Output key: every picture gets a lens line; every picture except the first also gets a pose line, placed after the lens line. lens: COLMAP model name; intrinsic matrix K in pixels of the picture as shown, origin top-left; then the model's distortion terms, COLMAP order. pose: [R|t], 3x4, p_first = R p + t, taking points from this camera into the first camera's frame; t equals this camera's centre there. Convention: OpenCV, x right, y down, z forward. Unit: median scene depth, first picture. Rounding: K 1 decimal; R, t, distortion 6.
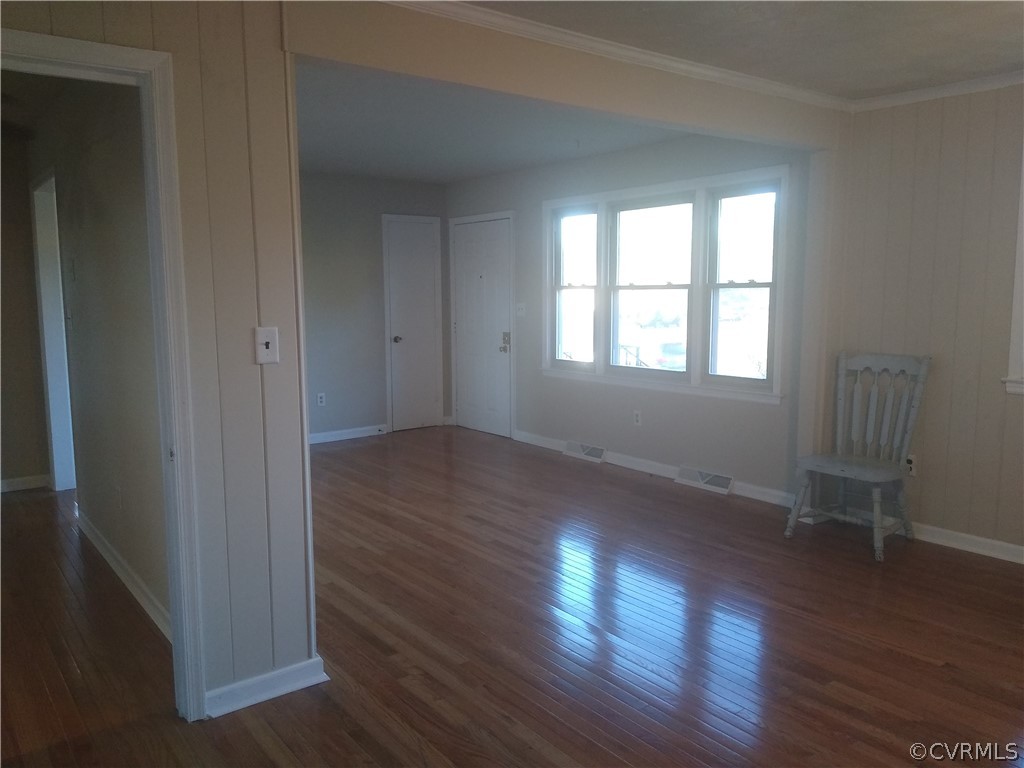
lens RADIAL K [[794.5, 0, 512.0], [0, 794.5, 384.0], [0, 0, 1]] dist [0.084386, -0.145755]
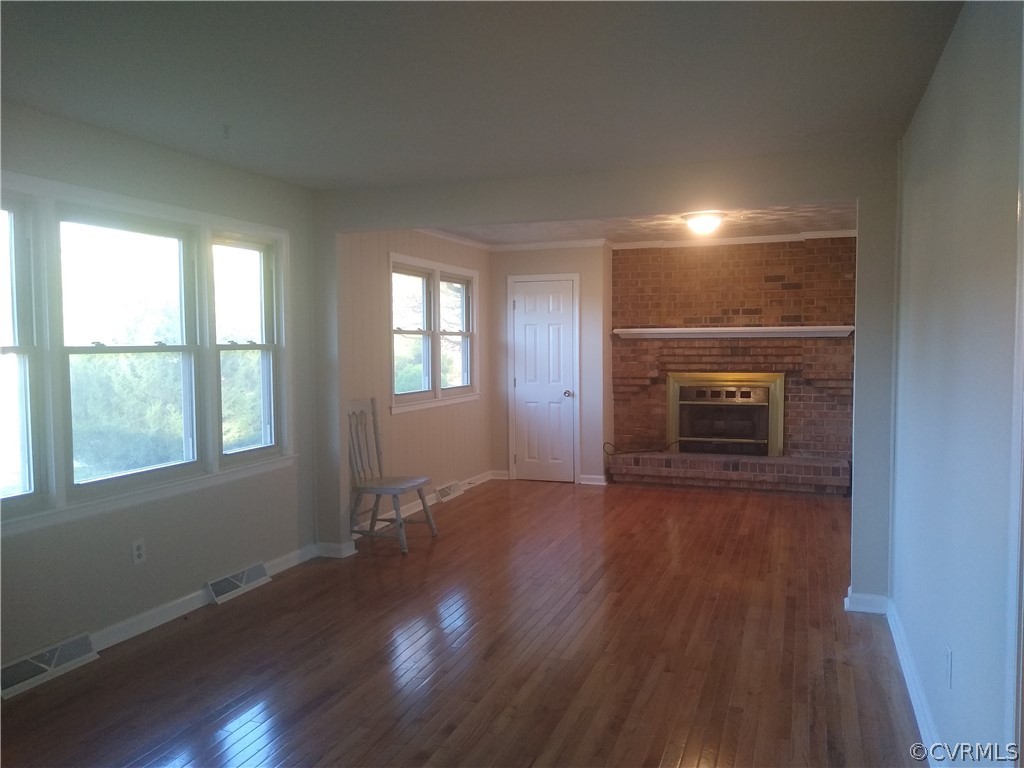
lens RADIAL K [[794.5, 0, 512.0], [0, 794.5, 384.0], [0, 0, 1]] dist [0.084386, -0.145755]
pose [[-0.538986, -0.034803, 0.841595, -0.596834], [0.109060, 0.987852, 0.110697, -0.141877], [-0.835224, 0.151449, -0.528643, 1.170185]]
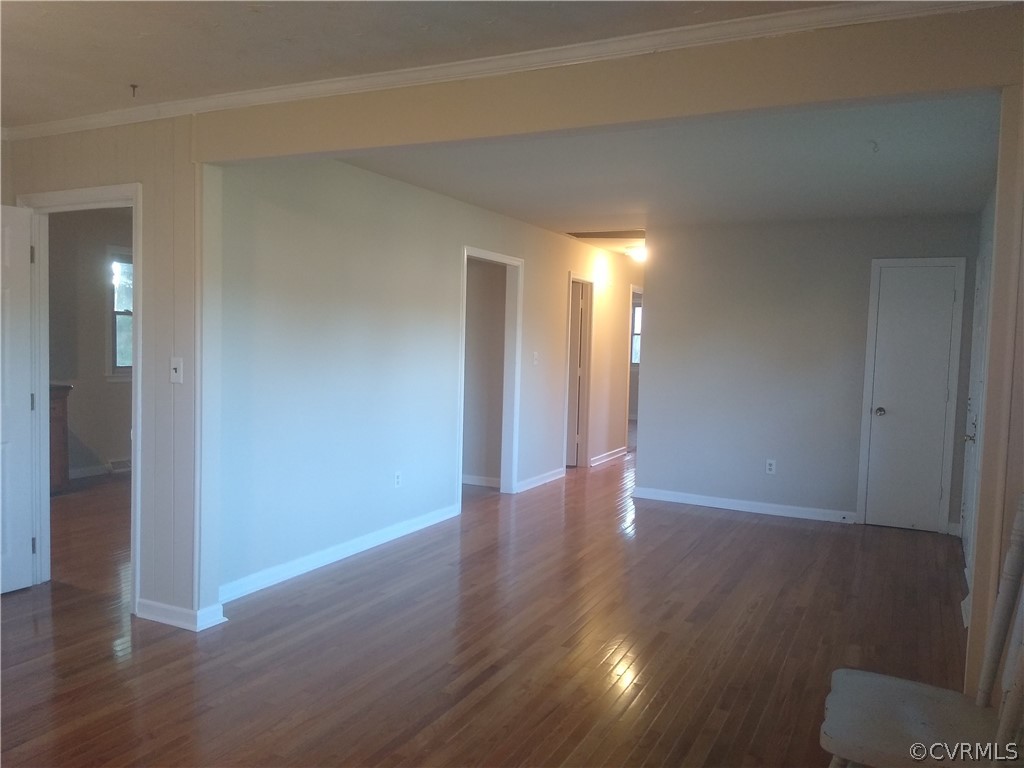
lens RADIAL K [[794.5, 0, 512.0], [0, 794.5, 384.0], [0, 0, 1]] dist [0.084386, -0.145755]
pose [[0.442824, 0.071444, -0.893758, 0.579780], [-0.137449, 0.990447, 0.011071, -0.057683], [0.886011, 0.117944, 0.448413, 0.422562]]
